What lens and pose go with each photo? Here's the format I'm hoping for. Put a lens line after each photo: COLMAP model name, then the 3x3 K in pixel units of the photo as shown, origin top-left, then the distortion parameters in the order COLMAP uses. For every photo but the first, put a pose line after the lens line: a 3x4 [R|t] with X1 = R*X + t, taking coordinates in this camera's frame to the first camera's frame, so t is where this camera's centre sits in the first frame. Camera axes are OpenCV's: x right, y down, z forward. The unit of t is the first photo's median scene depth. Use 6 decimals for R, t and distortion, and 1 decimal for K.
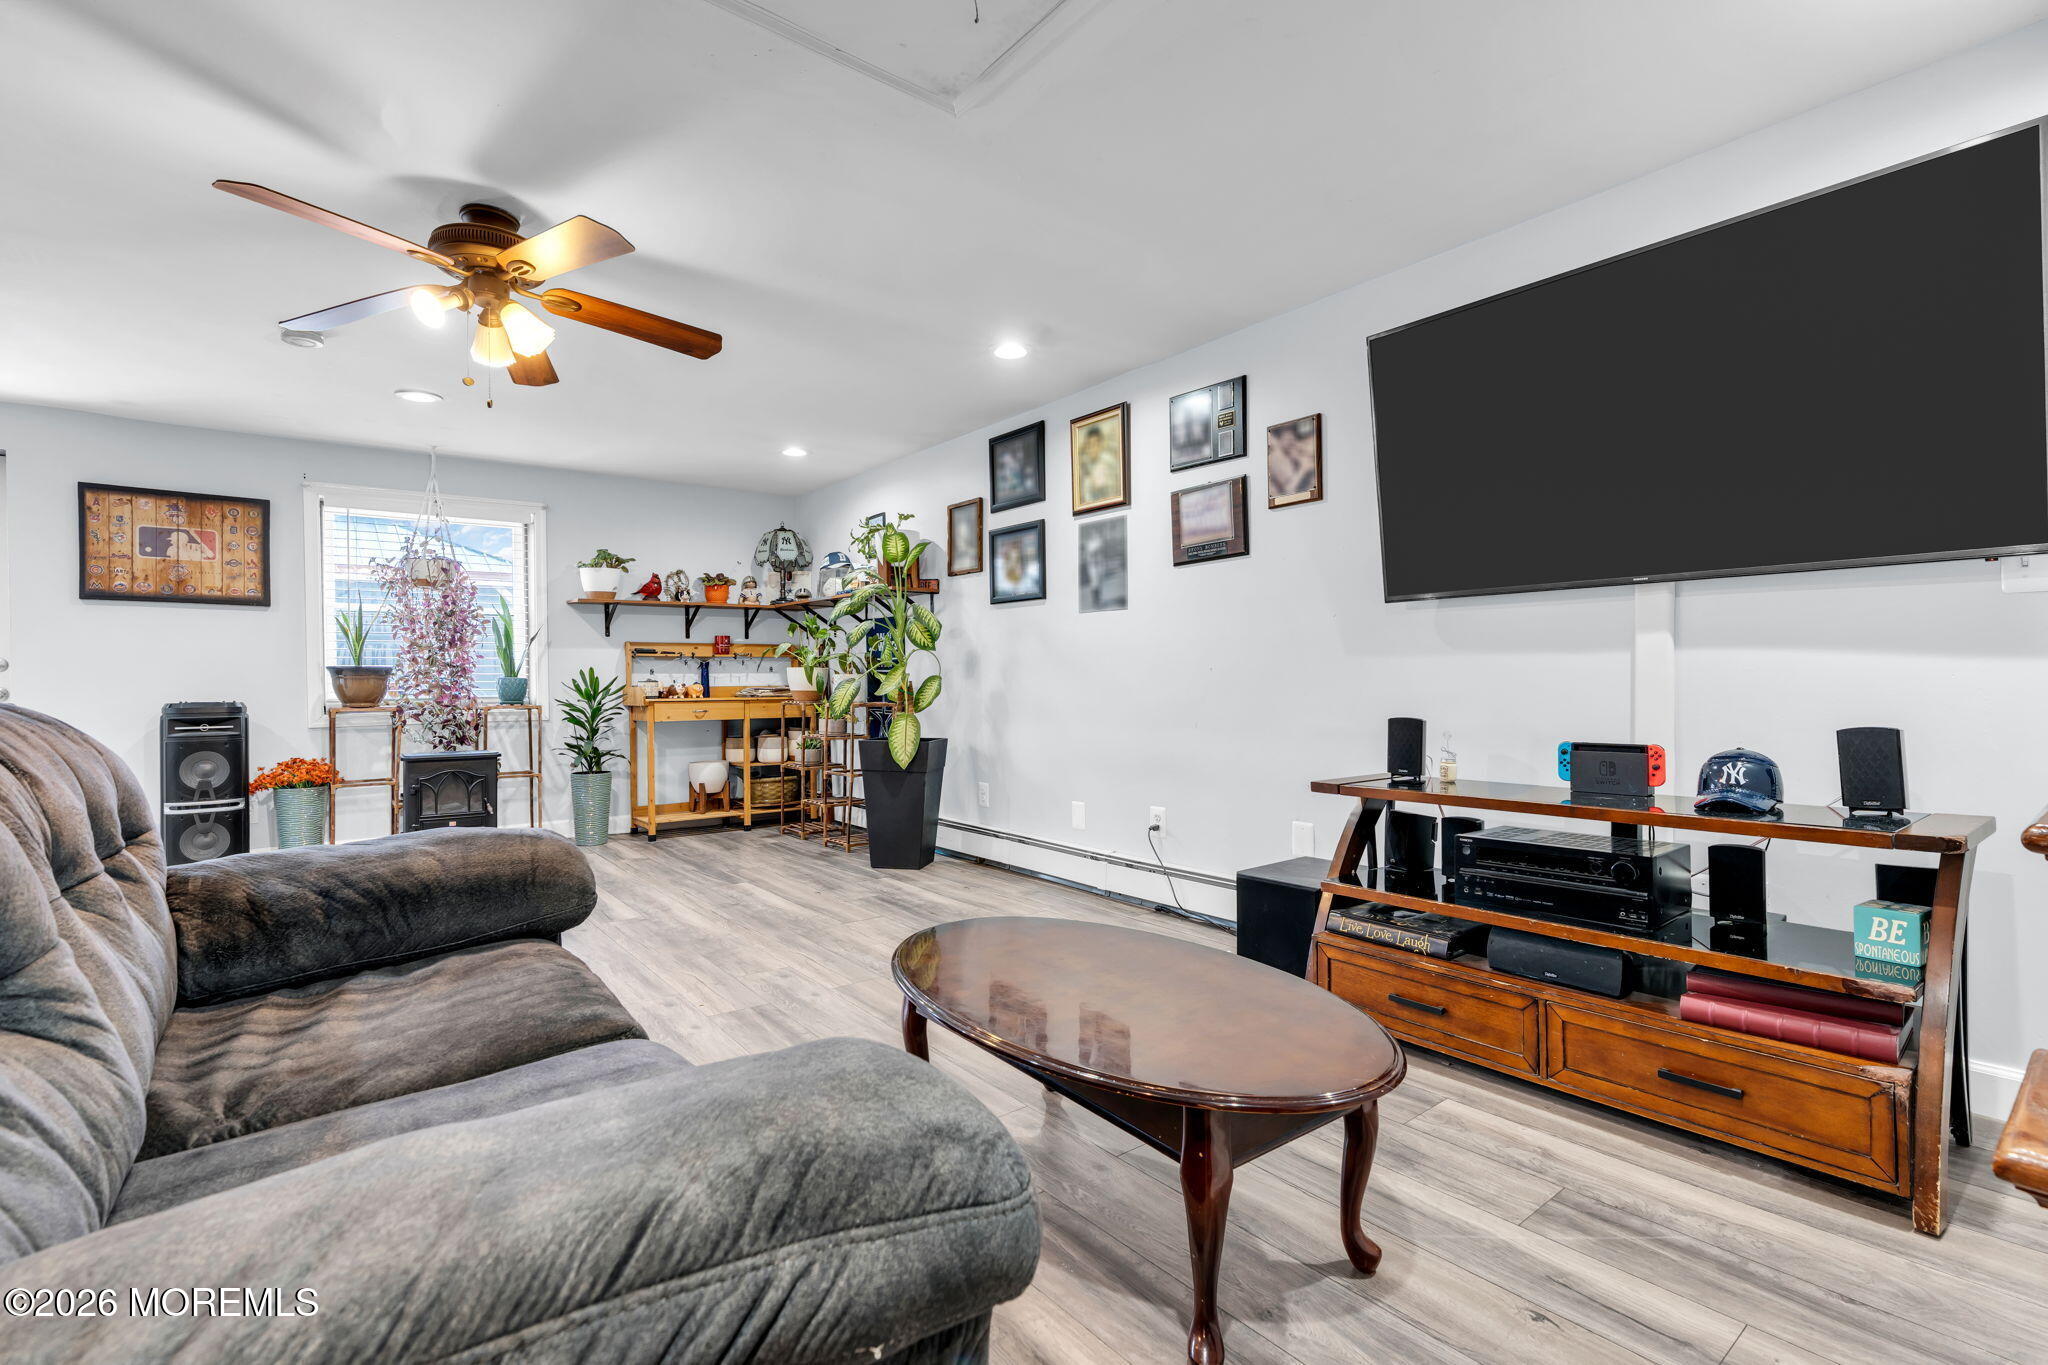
lens RADIAL K [[920.7, 0, 1024.3], [0, 920.7, 677.6], [0, 0, 1]] dist [-0.010568, 0.001210]
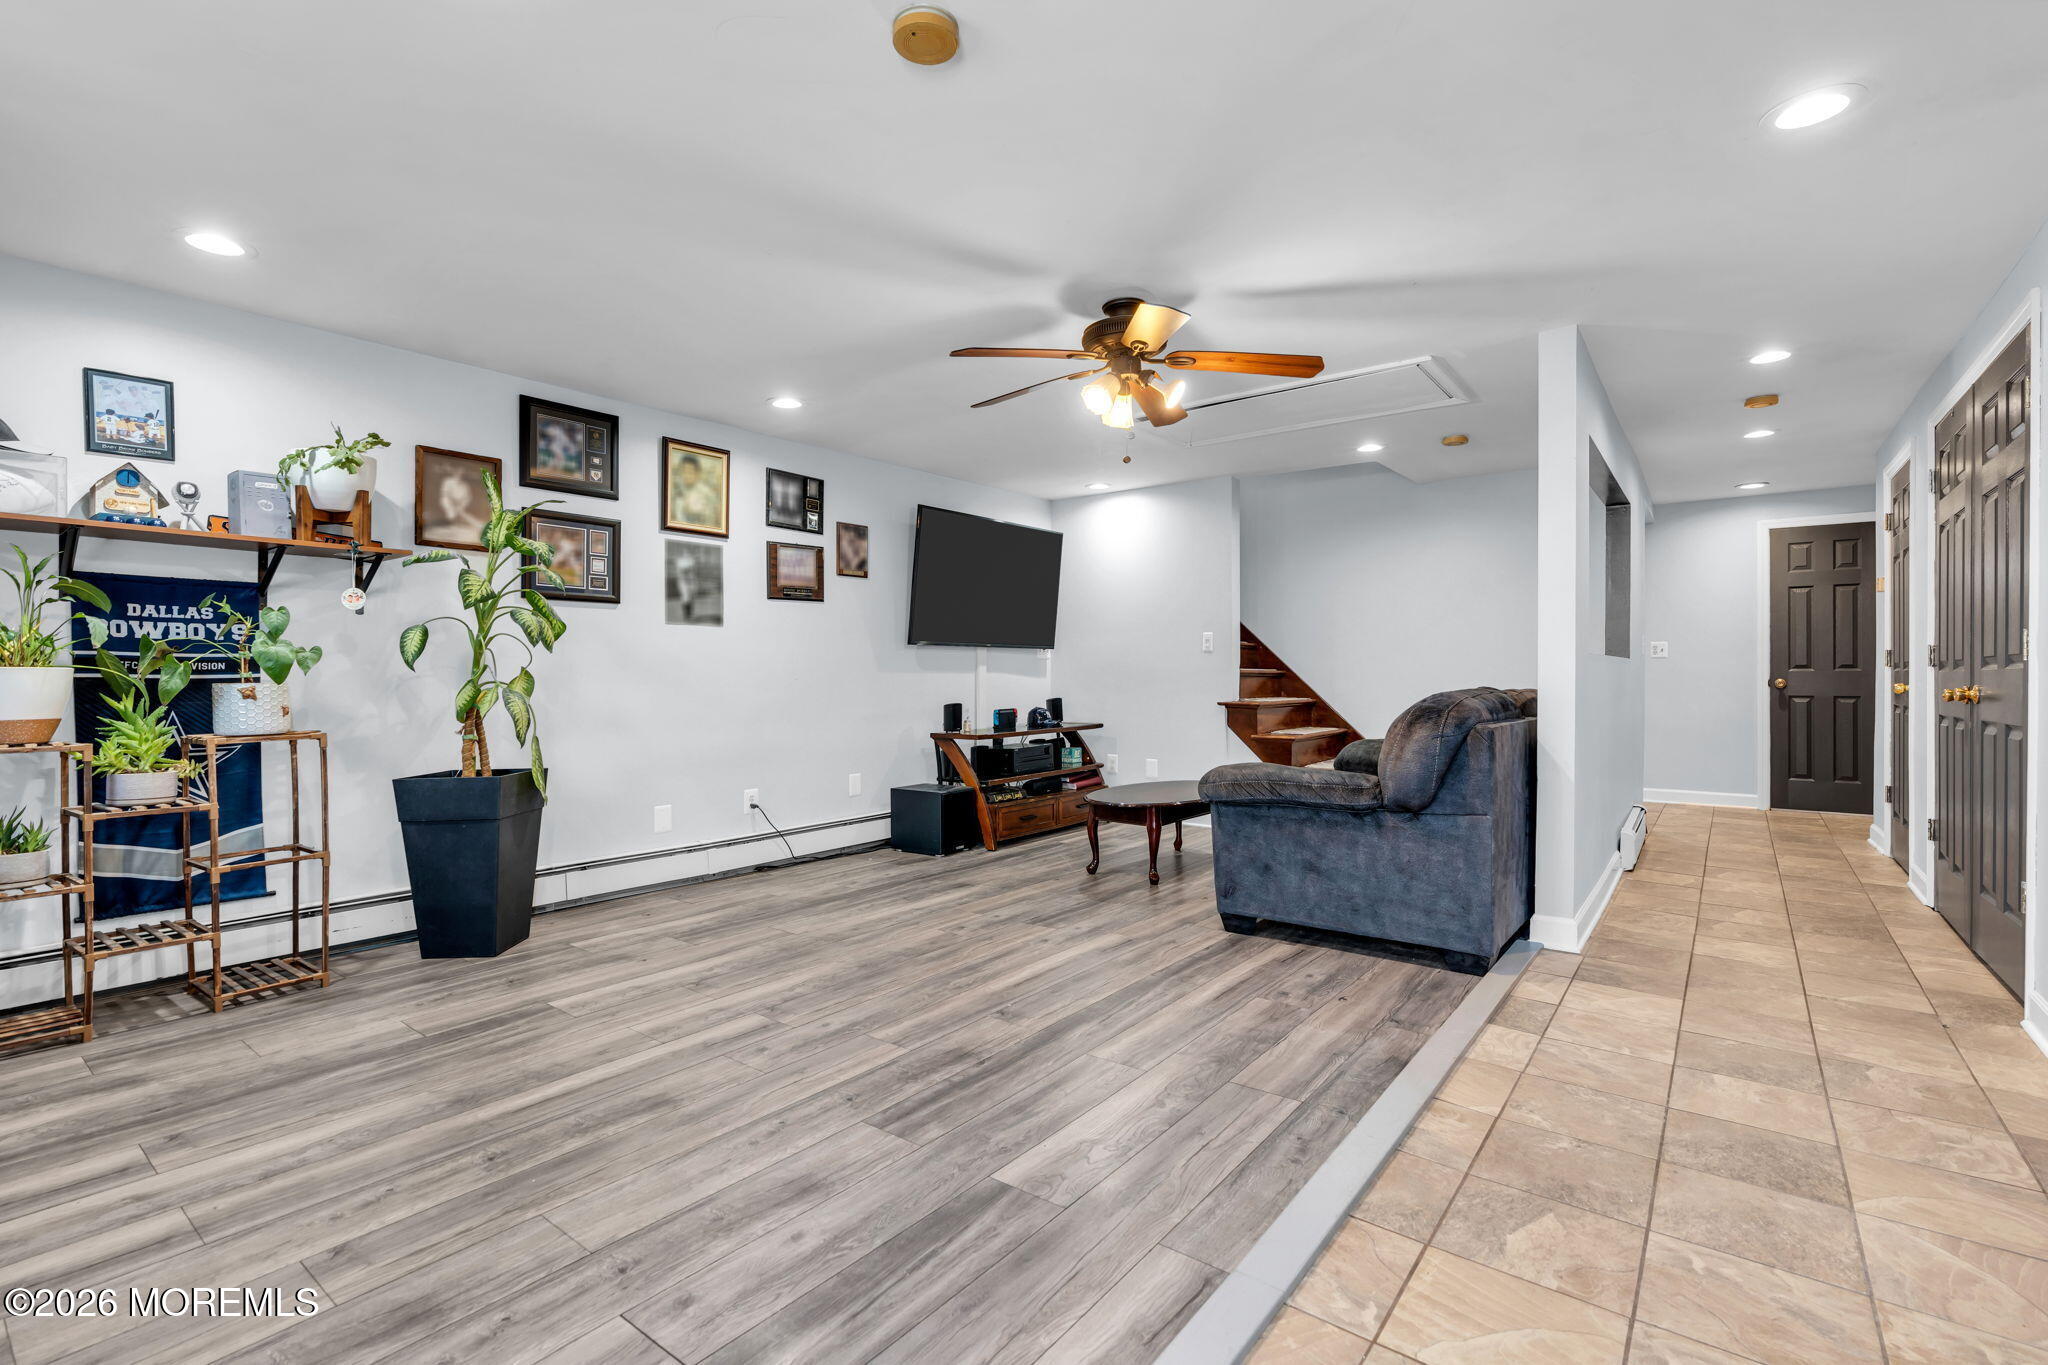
lens RADIAL K [[920.7, 0, 1024.3], [0, 920.7, 677.6], [0, 0, 1]] dist [-0.010568, 0.001210]
pose [[-0.231710, -0.004322, 0.972775, -1.122001], [-0.001400, 0.999991, 0.004109, -0.015051], [-0.972784, -0.000410, -0.231714, 0.906123]]
